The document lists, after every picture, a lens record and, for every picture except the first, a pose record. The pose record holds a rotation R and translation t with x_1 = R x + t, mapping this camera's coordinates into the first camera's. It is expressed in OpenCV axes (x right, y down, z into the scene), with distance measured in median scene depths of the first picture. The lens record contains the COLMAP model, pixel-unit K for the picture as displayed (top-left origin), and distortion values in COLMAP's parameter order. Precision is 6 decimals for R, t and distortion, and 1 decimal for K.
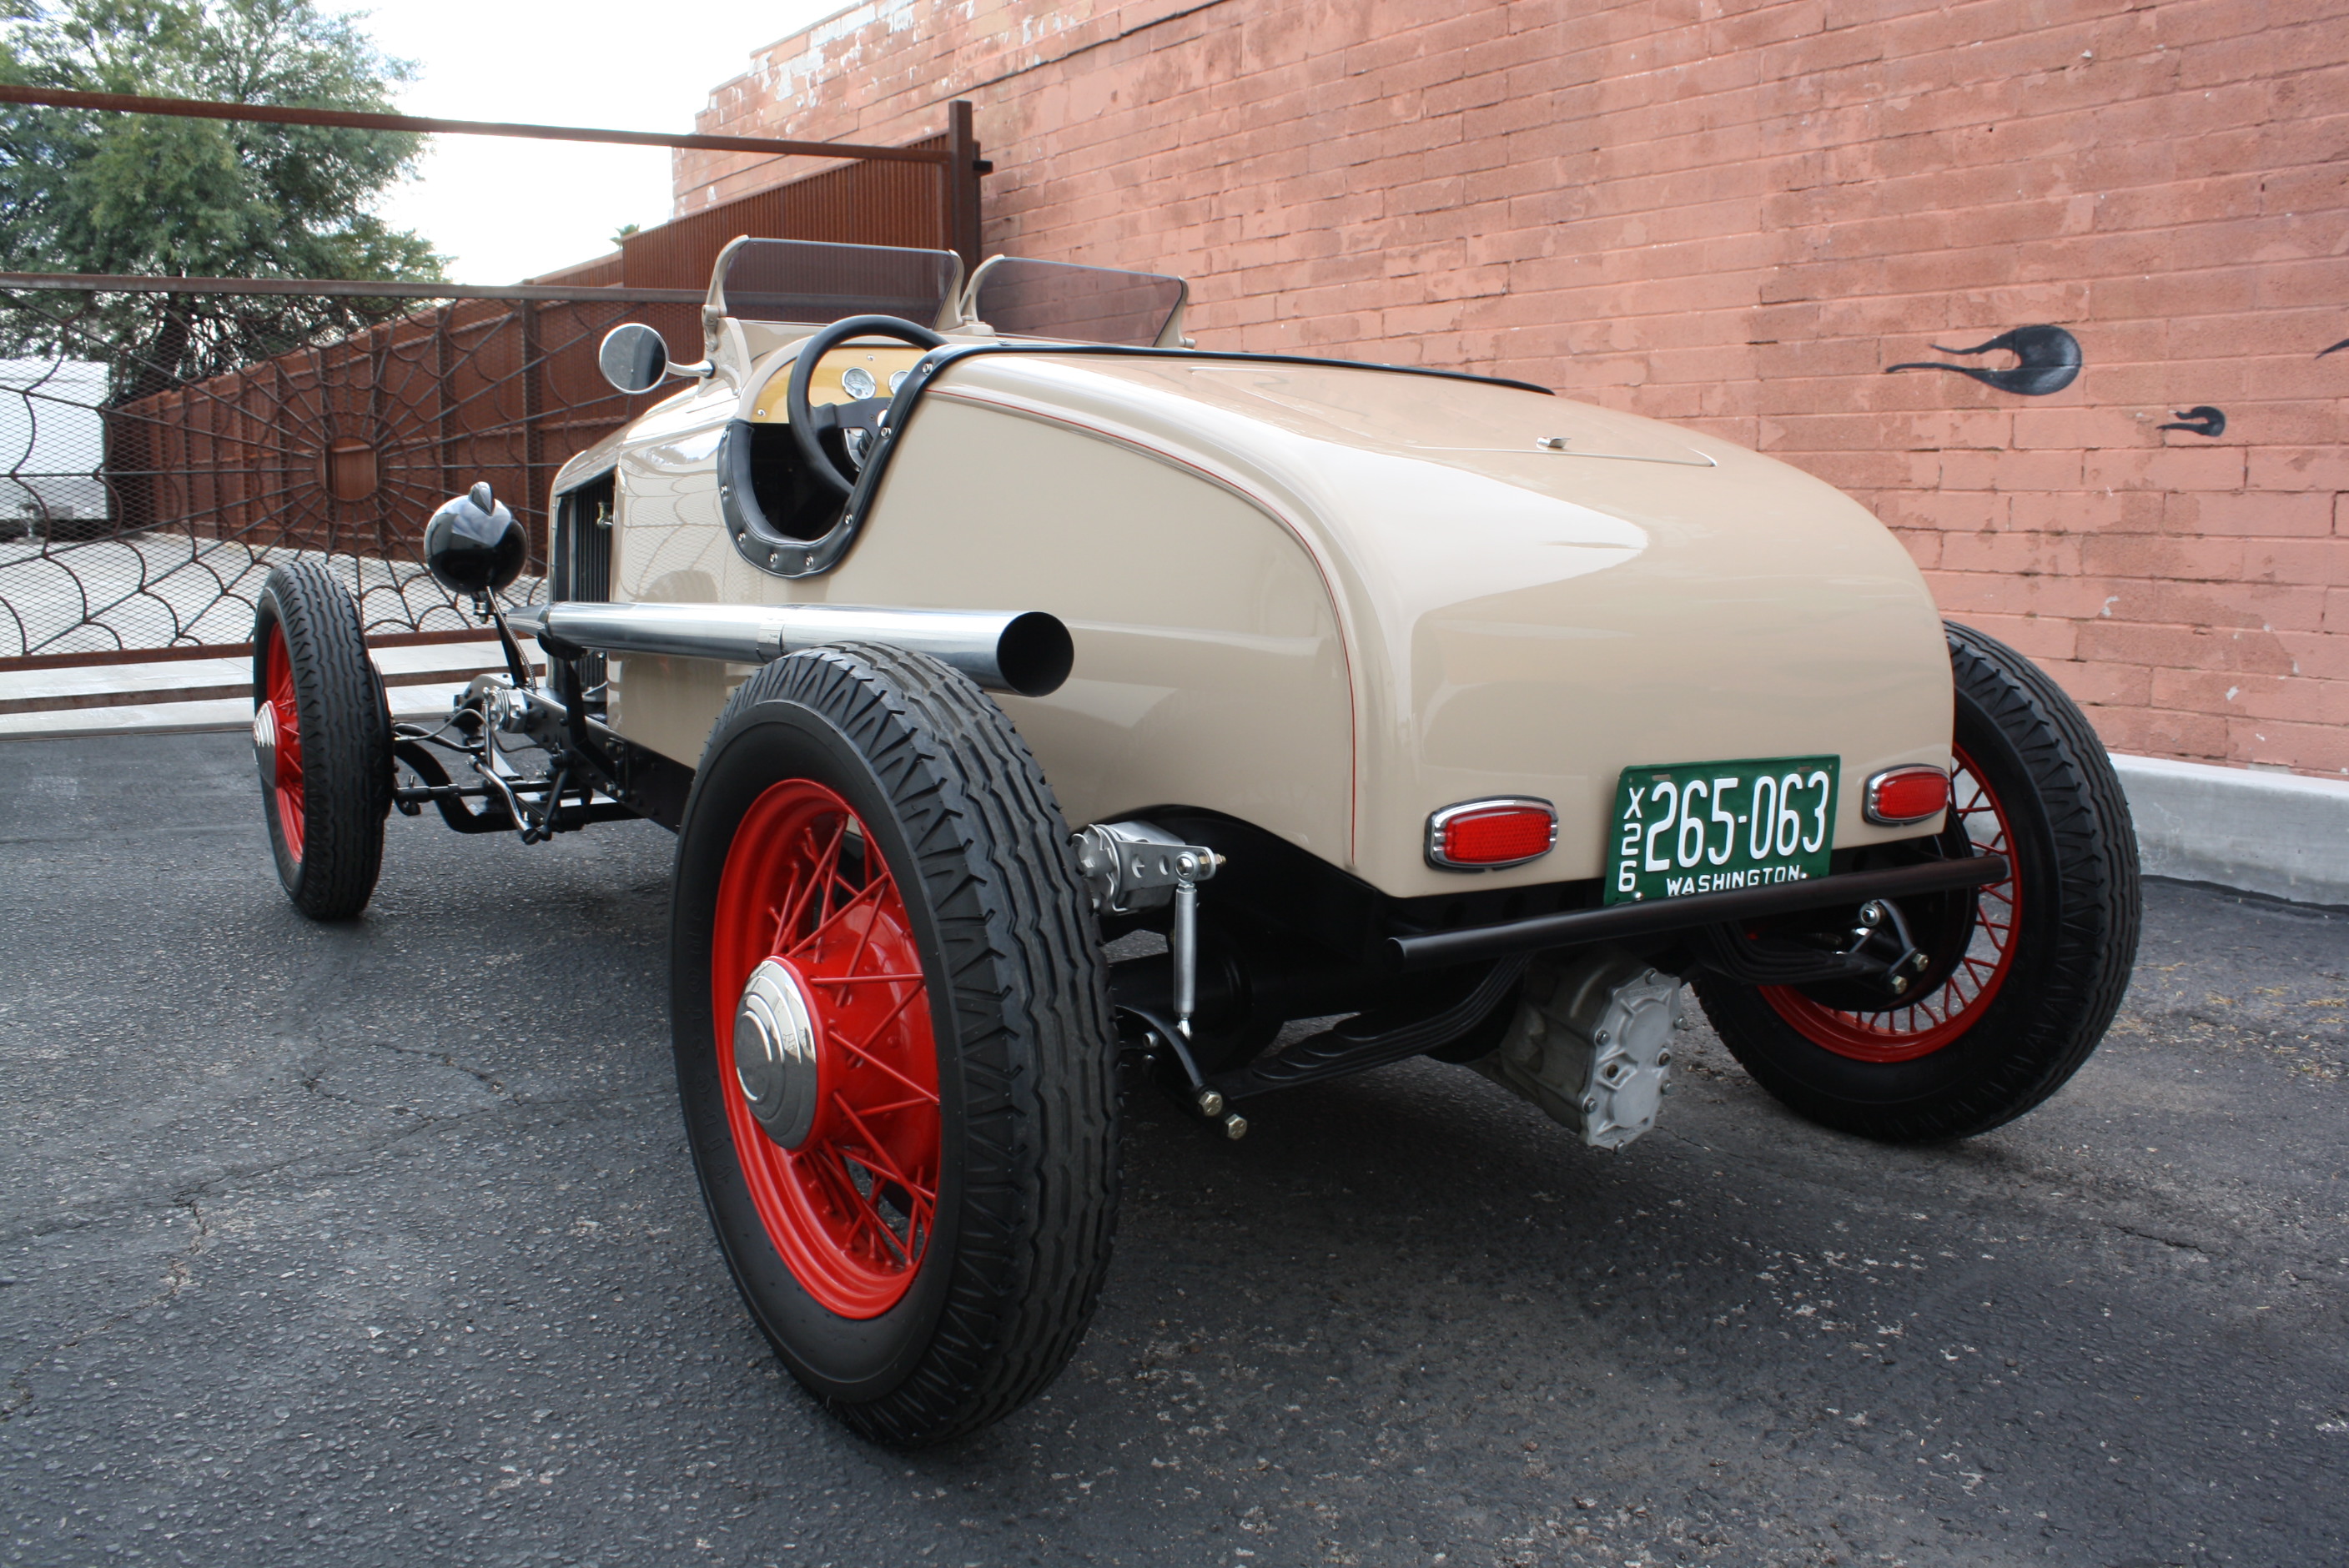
lens RADIAL K [[2008.7, 0, 1189.8], [0, 2008.7, 789.3], [0, 0, 1]] dist [-0.164939, 0.149439]
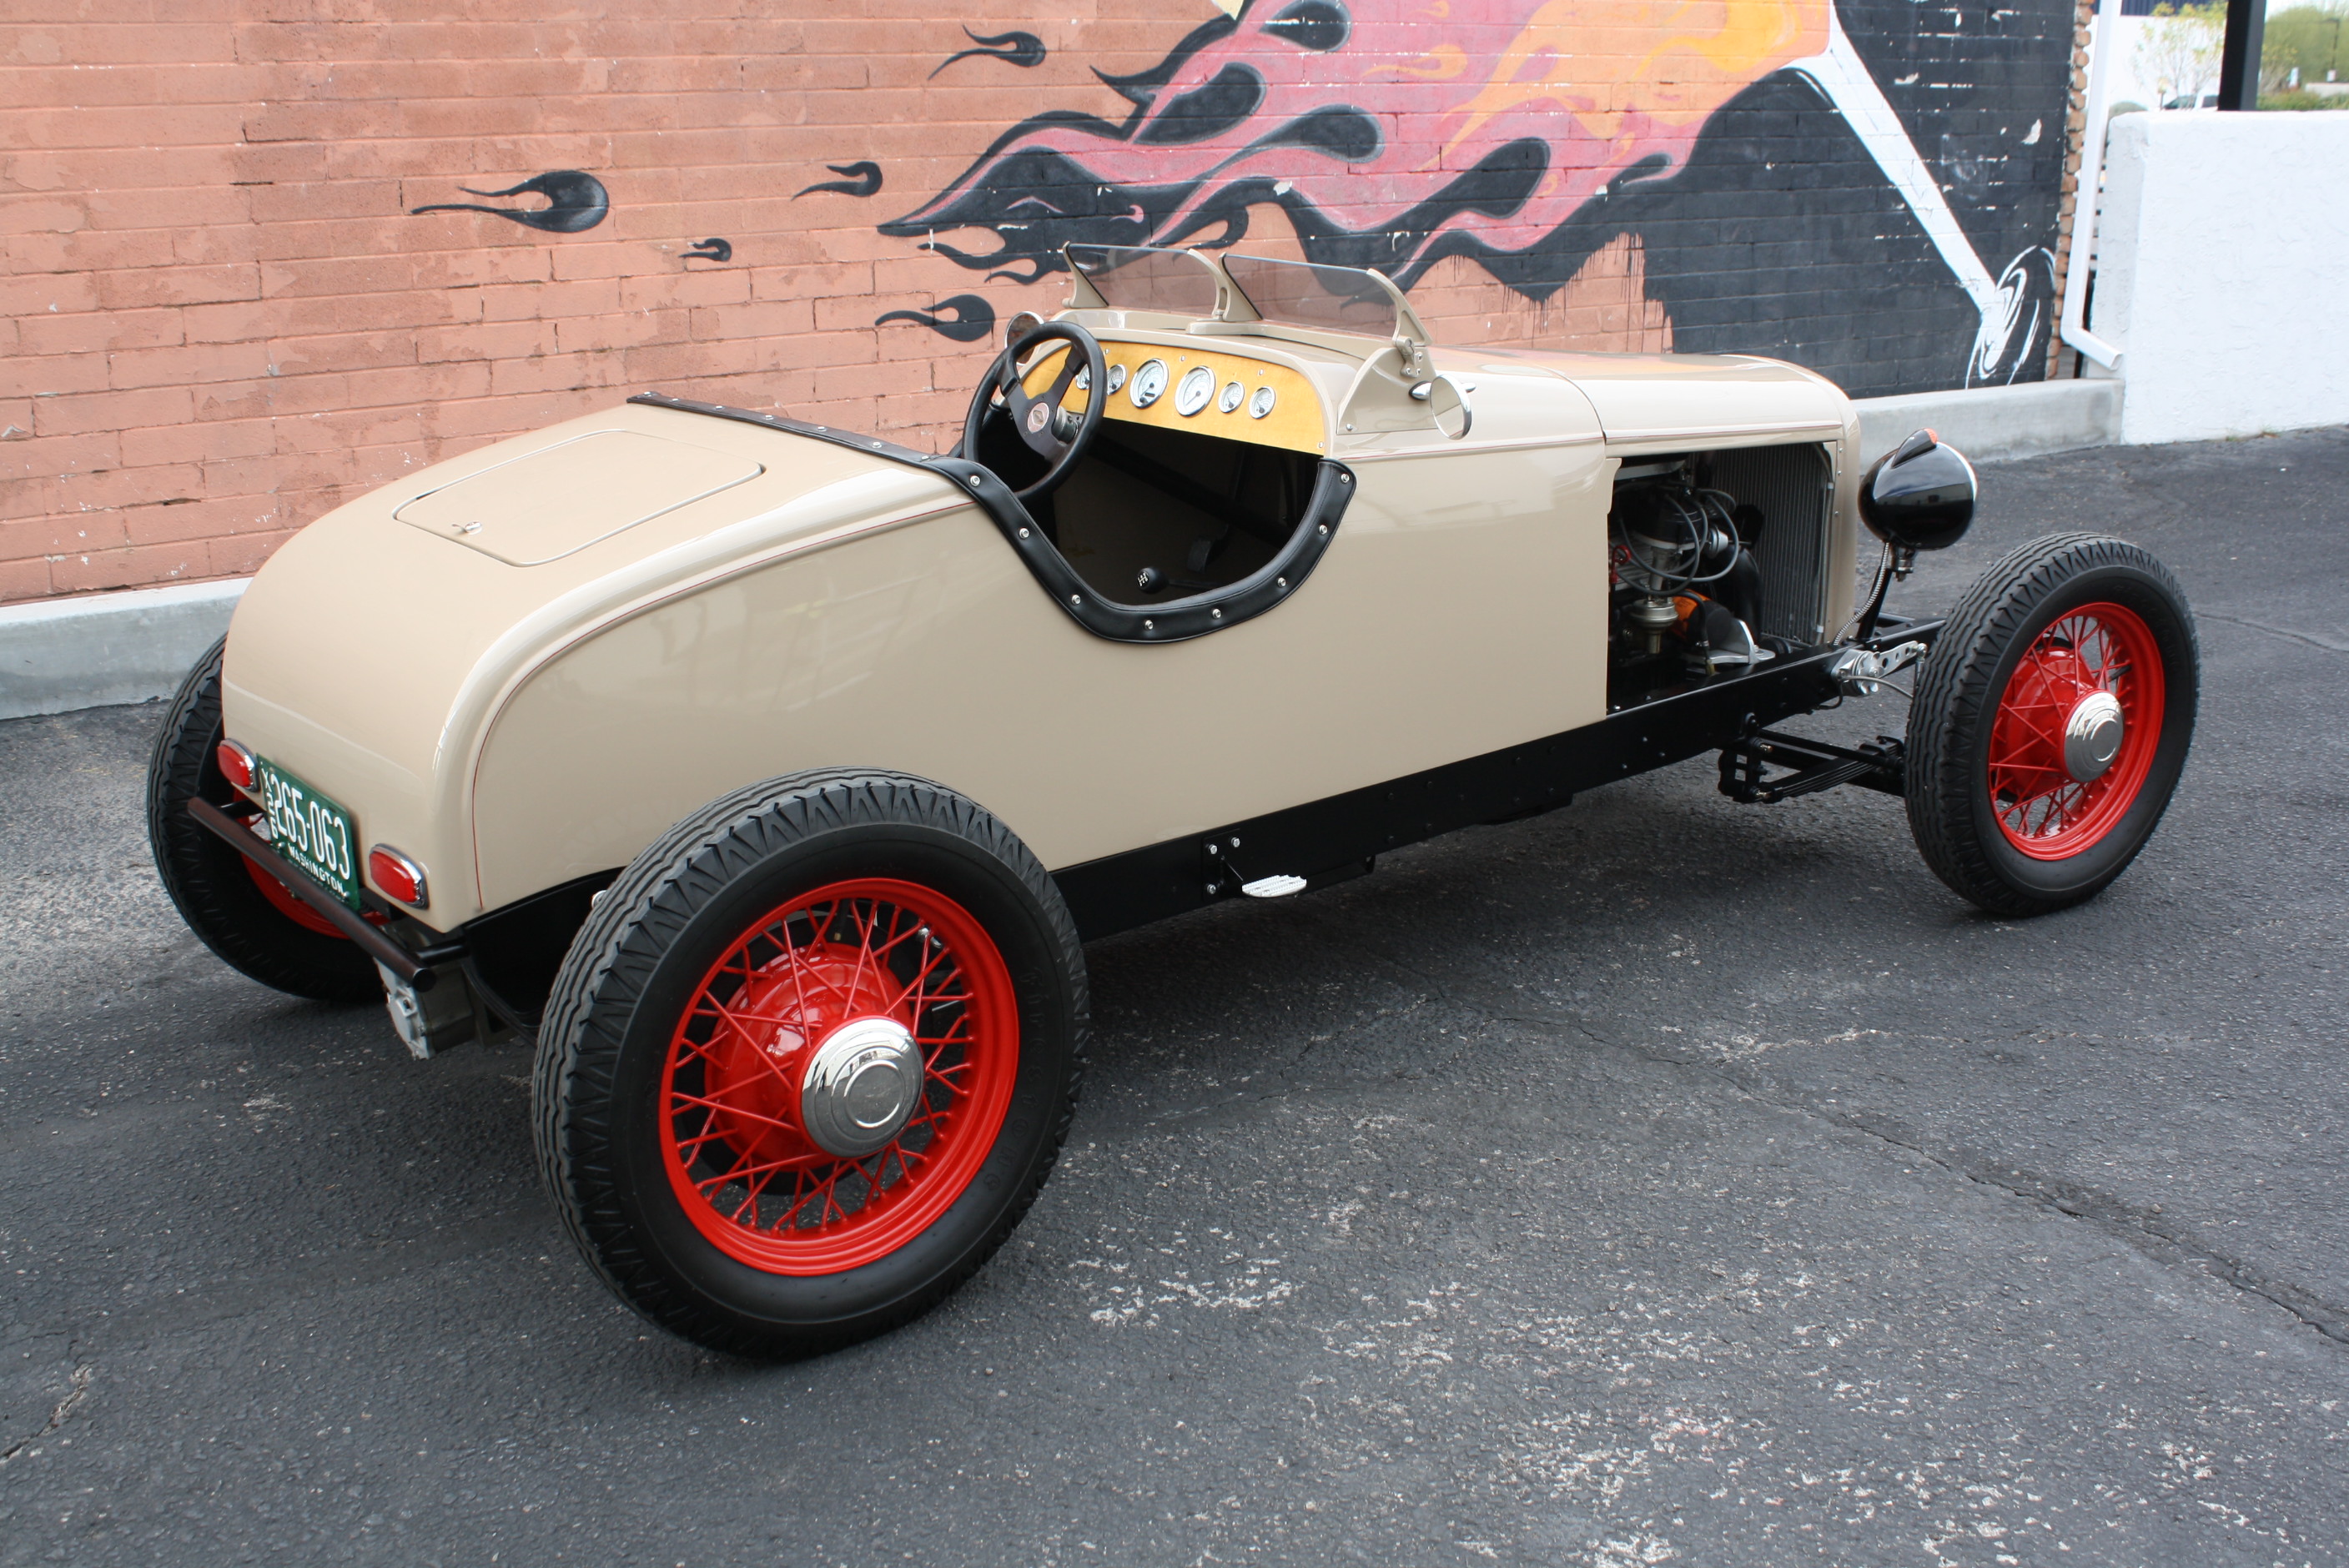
lens RADIAL K [[2437.7, 0, 1177.6], [0, 2437.7, 785.6], [0, 0, 1]] dist [-0.129896, 0.153027]
pose [[0.013042, -0.282819, 0.959085, -1.028613], [0.151760, 0.948614, 0.277668, -0.237690], [-0.988331, 0.141930, 0.055292, 0.630850]]
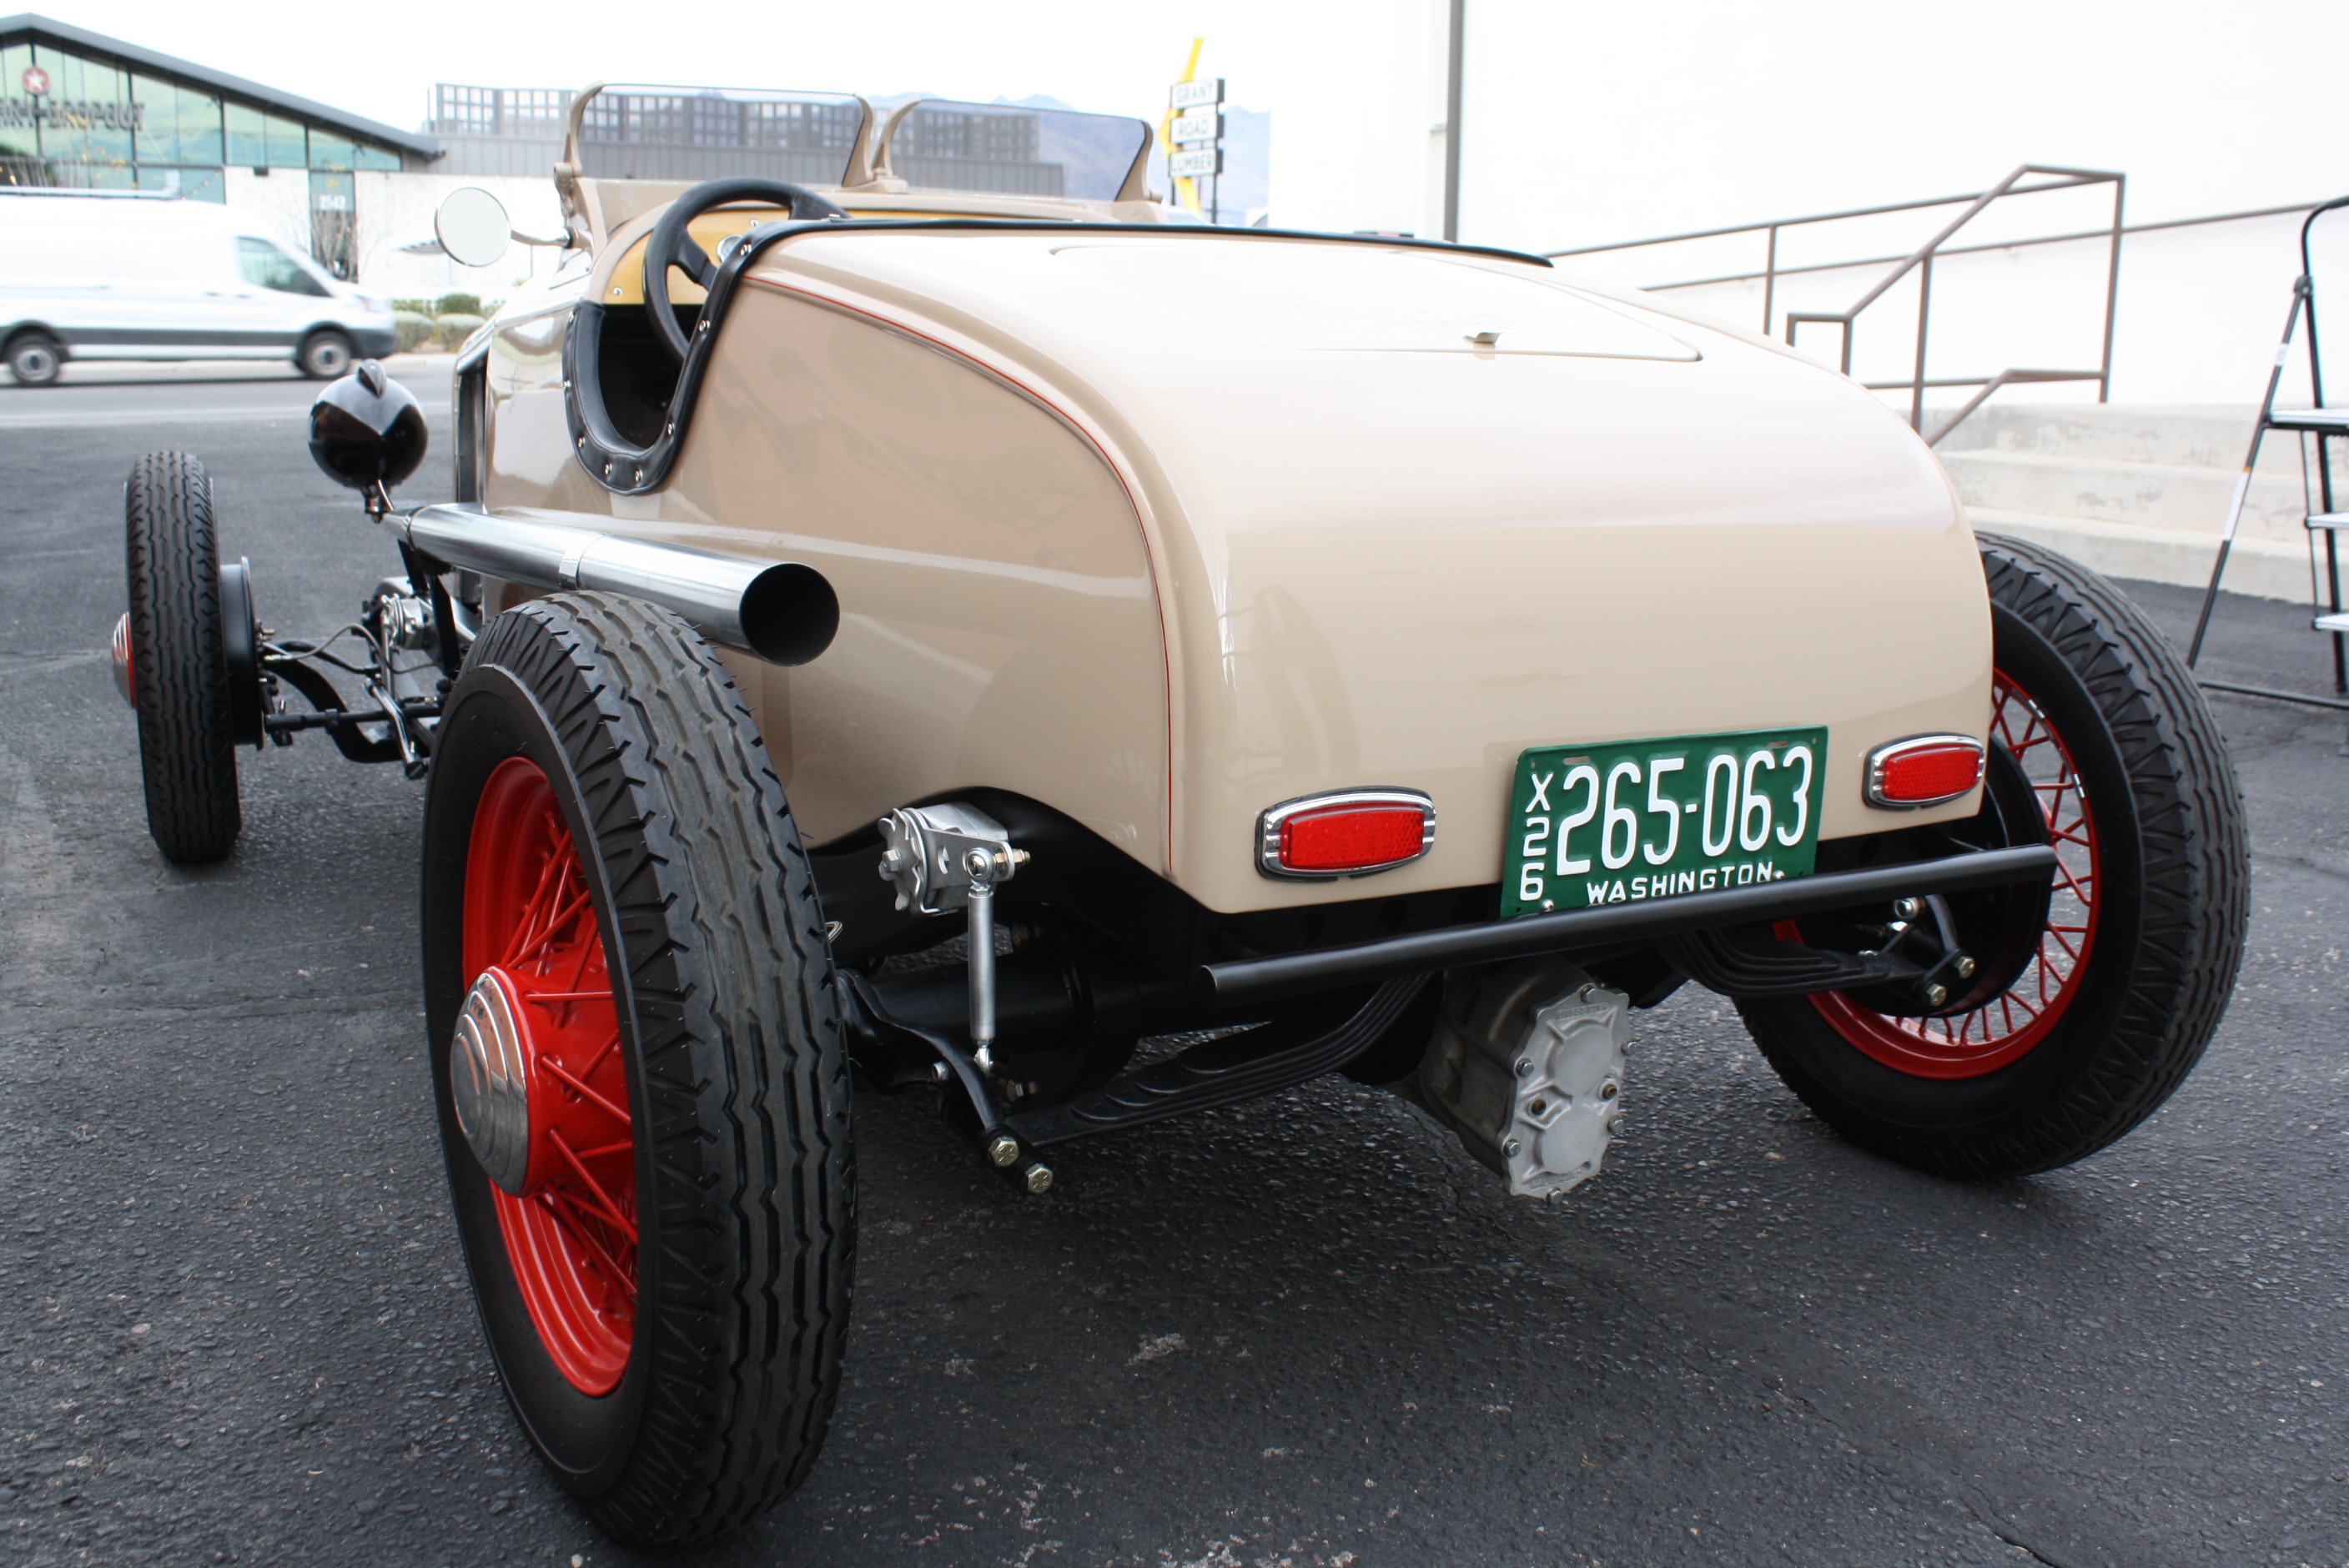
lens RADIAL K [[2303.1, 0, 1189.6], [0, 2303.1, 781.9], [0, 0, 1]] dist [-0.148446, 0.170027]
pose [[-0.990797, -0.042505, 0.128512, -0.341679], [0.003248, 0.941678, 0.336498, -0.210797], [-0.135319, 0.333819, -0.932874, 1.292453]]
